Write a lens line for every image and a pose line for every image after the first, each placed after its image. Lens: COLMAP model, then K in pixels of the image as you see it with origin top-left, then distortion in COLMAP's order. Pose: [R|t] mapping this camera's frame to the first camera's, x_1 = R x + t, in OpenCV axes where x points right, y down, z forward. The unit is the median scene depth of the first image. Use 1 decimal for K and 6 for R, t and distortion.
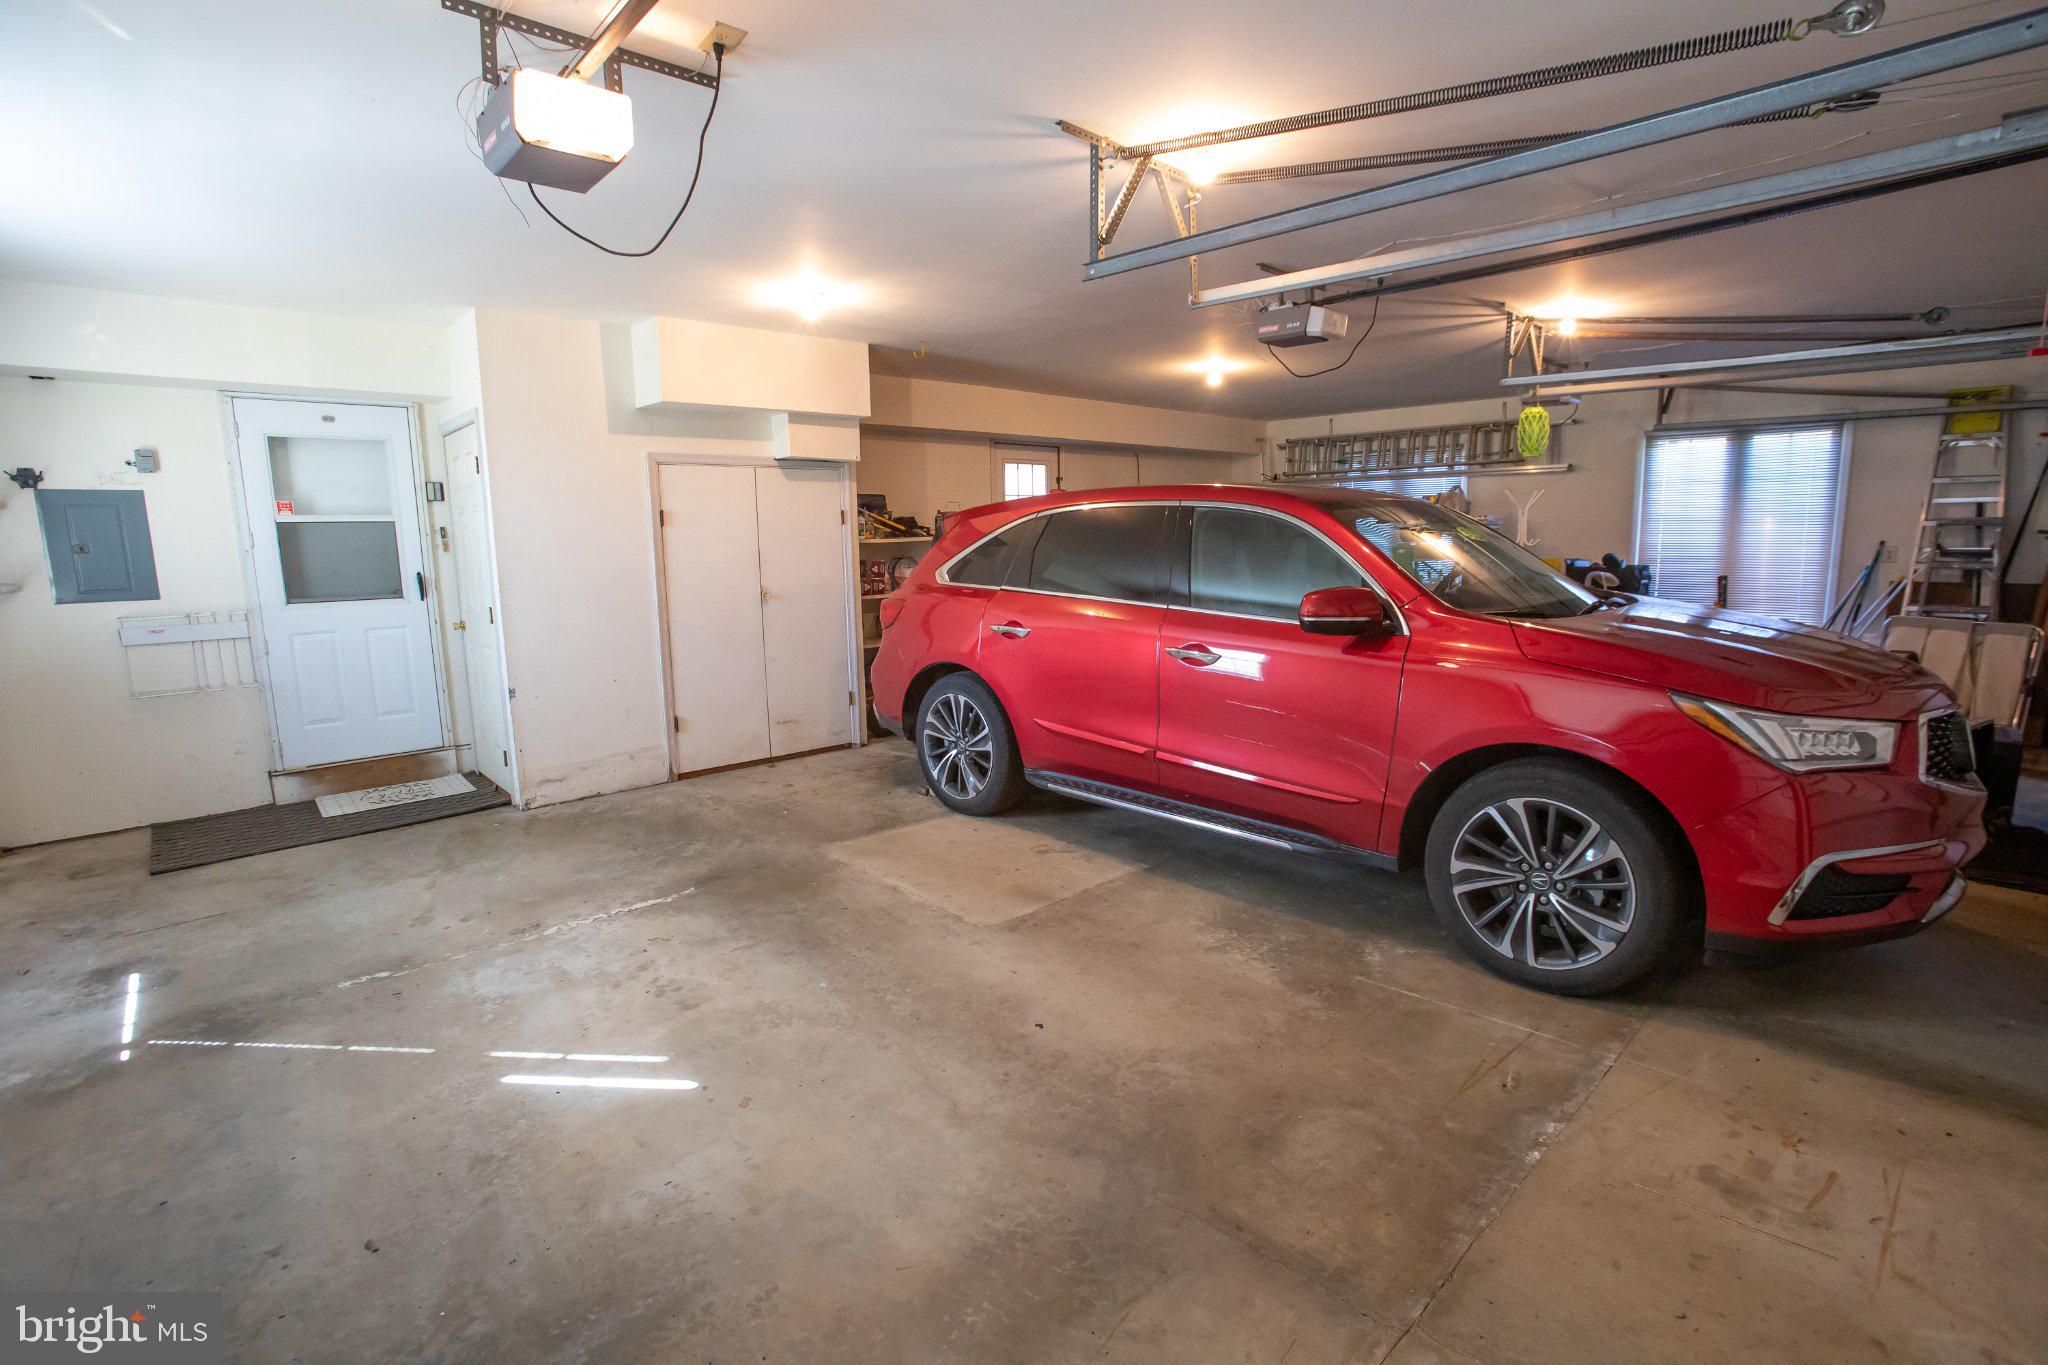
lens RADIAL K [[916.8, 0, 1030.9], [0, 916.8, 681.8], [0, 0, 1]] dist [-0.042543, 0.005704]
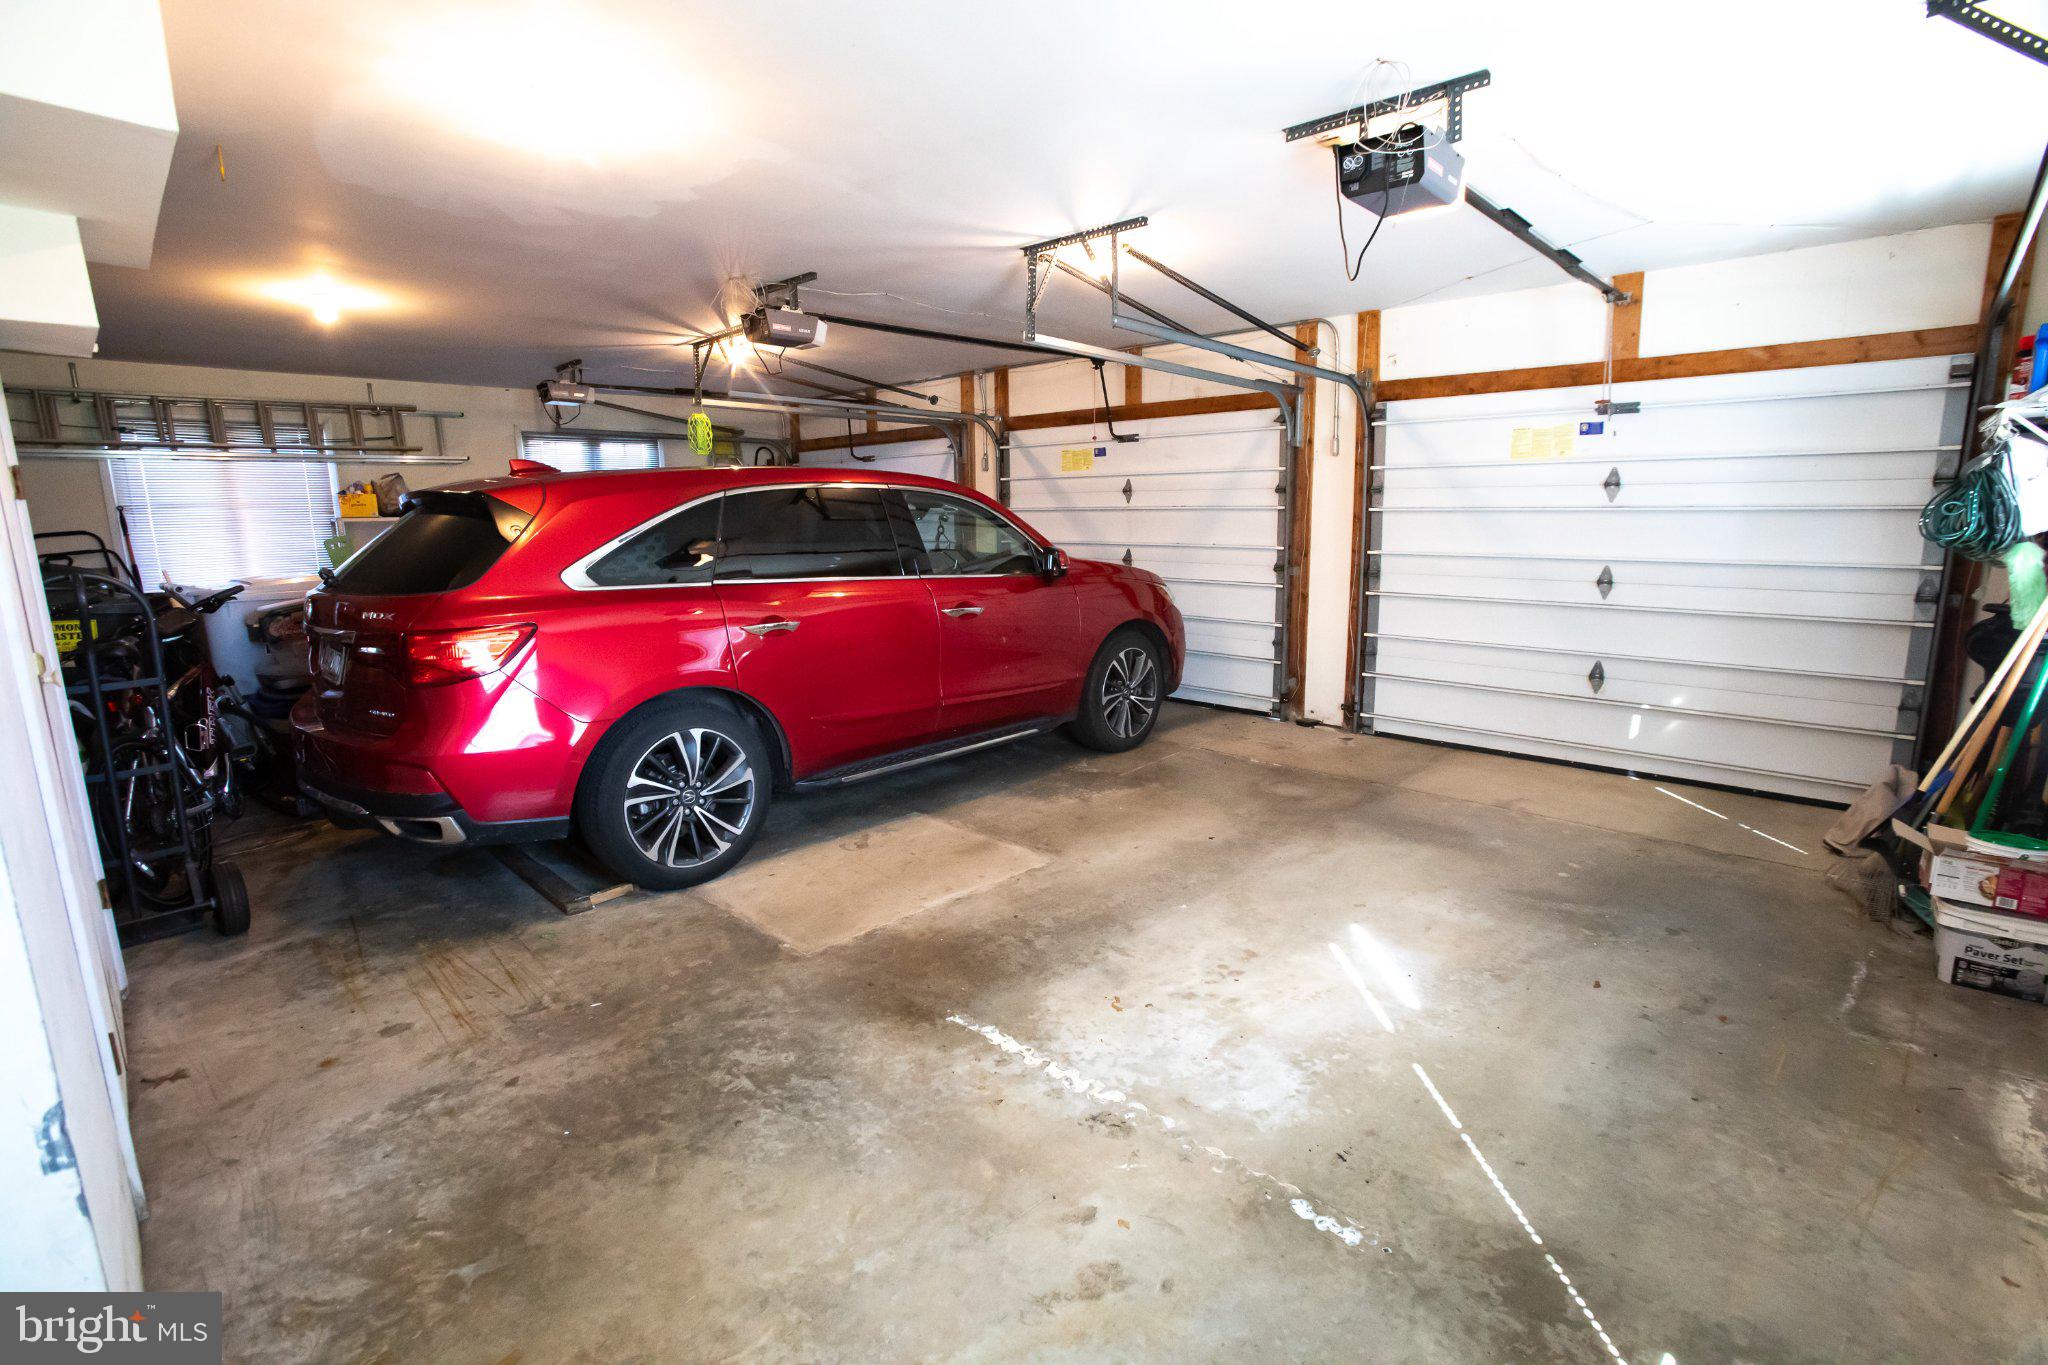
lens RADIAL K [[916.8, 0, 1026.7], [0, 916.8, 686.1], [0, 0, 1]] dist [-0.042543, 0.005704]
pose [[-0.039894, -0.170814, 0.984495, -1.048986], [0.166727, 0.970329, 0.175112, -0.133856], [-0.985196, 0.171128, -0.010231, 0.939012]]
